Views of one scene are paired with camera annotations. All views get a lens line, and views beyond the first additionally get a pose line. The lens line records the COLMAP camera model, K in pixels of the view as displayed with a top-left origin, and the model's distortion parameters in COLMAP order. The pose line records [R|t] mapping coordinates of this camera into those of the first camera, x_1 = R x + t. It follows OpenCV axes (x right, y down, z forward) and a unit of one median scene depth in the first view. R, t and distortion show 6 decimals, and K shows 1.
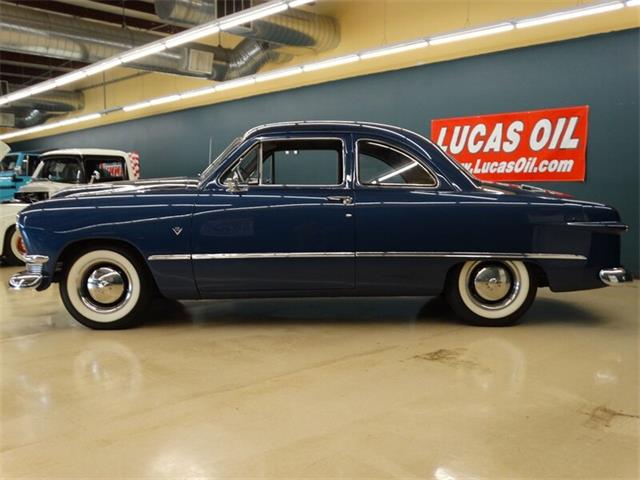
lens RADIAL K [[637.9, 0, 320.0], [0, 637.9, 240.0], [0, 0, 1]] dist [-0.000731, 0.006964]
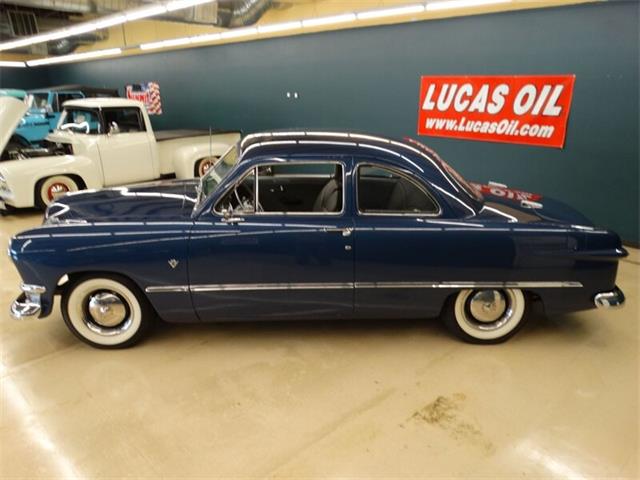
lens RADIAL K [[496.9, 0, 321.4], [0, 496.9, 247.4], [0, 0, 1]] dist [0.006434, 0.011085]
pose [[0.999968, -0.000031, 0.007950, -0.001234], [-0.001765, 0.974168, 0.225816, -0.108602], [-0.007751, -0.225823, 0.974138, 0.131000]]
